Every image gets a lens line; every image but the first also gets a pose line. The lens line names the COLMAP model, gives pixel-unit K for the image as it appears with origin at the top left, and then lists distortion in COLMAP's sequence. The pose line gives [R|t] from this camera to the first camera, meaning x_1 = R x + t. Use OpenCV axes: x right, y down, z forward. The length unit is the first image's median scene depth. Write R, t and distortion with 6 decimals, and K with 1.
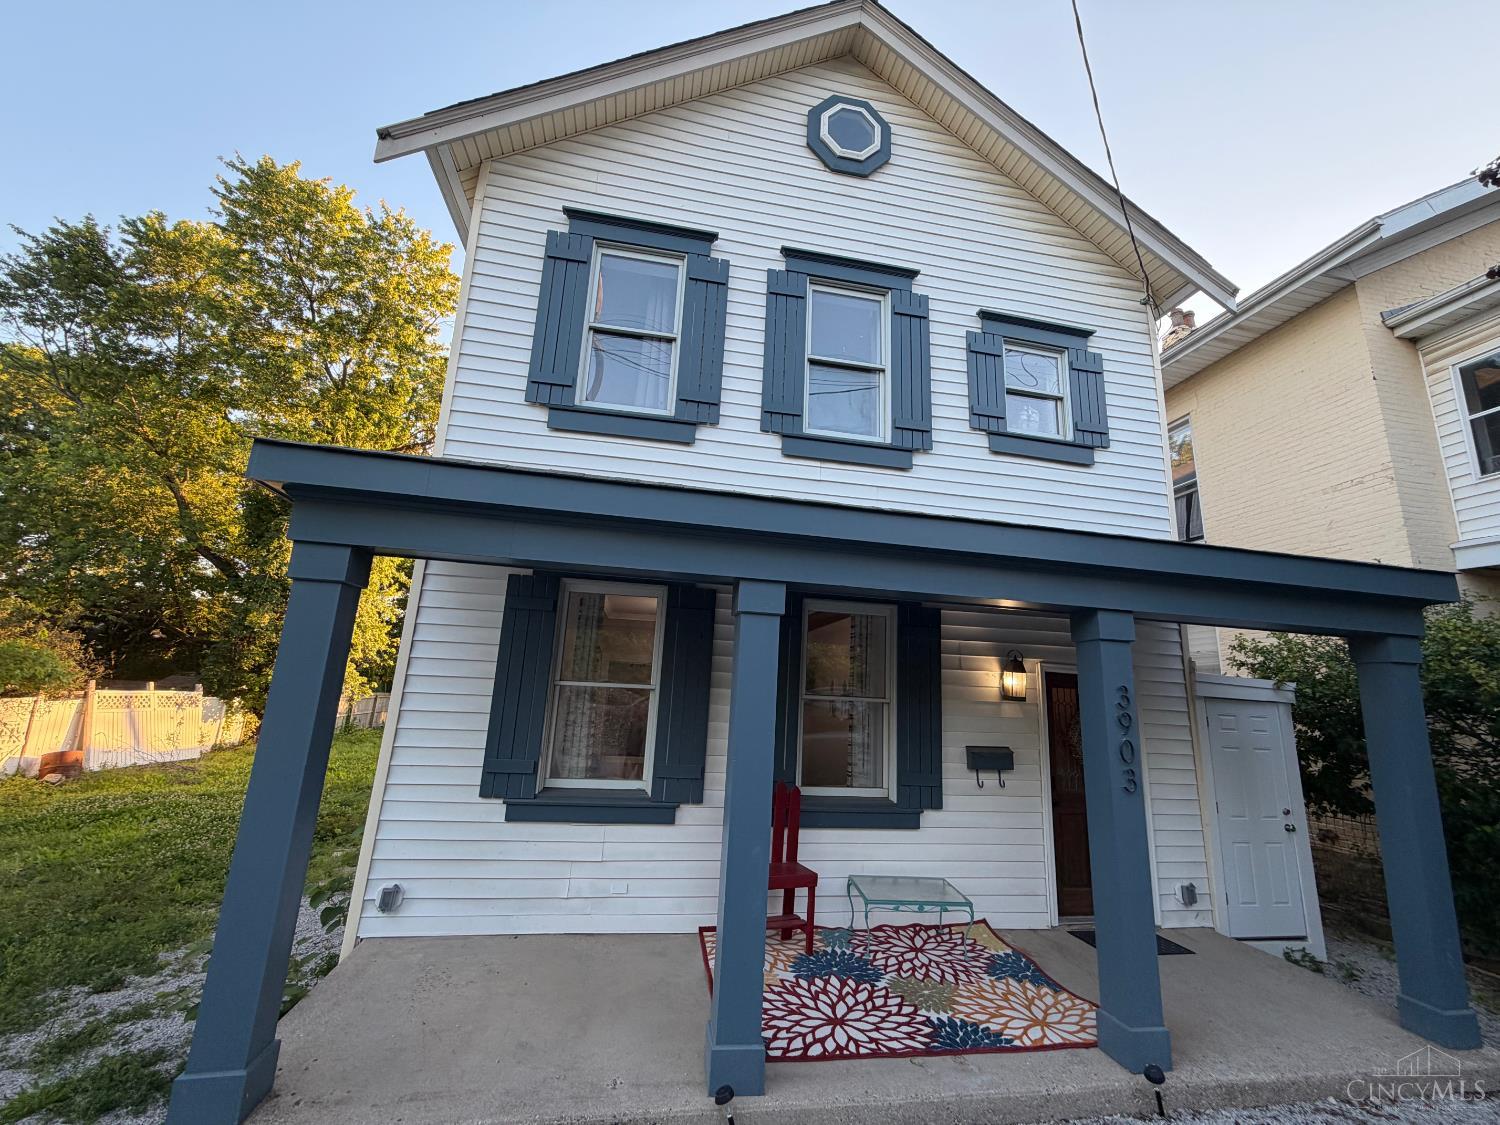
lens RADIAL K [[597.4, 0, 747.2], [0, 597.4, 562.2], [0, 0, 1]] dist [0.000215, -0.000109]
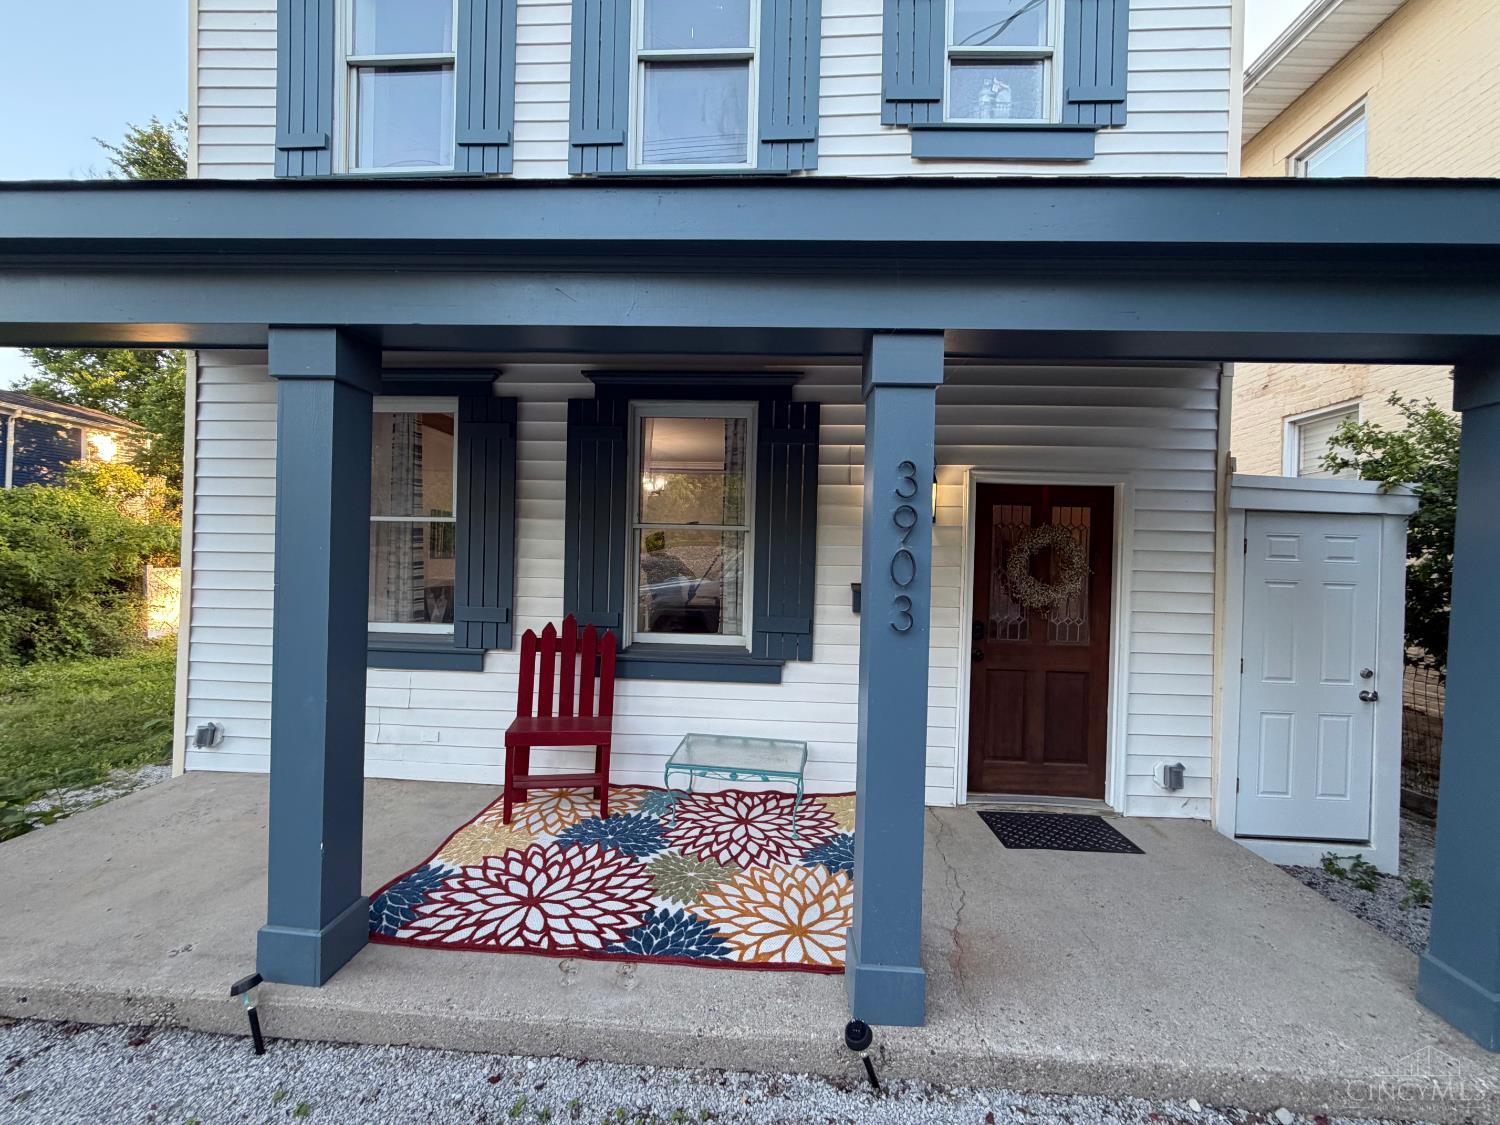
lens RADIAL K [[590.7, 0, 750.0], [0, 590.7, 559.3], [0, 0, 1]] dist [0.000896, 0.000172]
pose [[0.974228, -0.023564, -0.224332, 0.503318], [0.070226, 0.976787, 0.202377, 0.143985], [0.214356, -0.212915, 0.953268, 0.324267]]
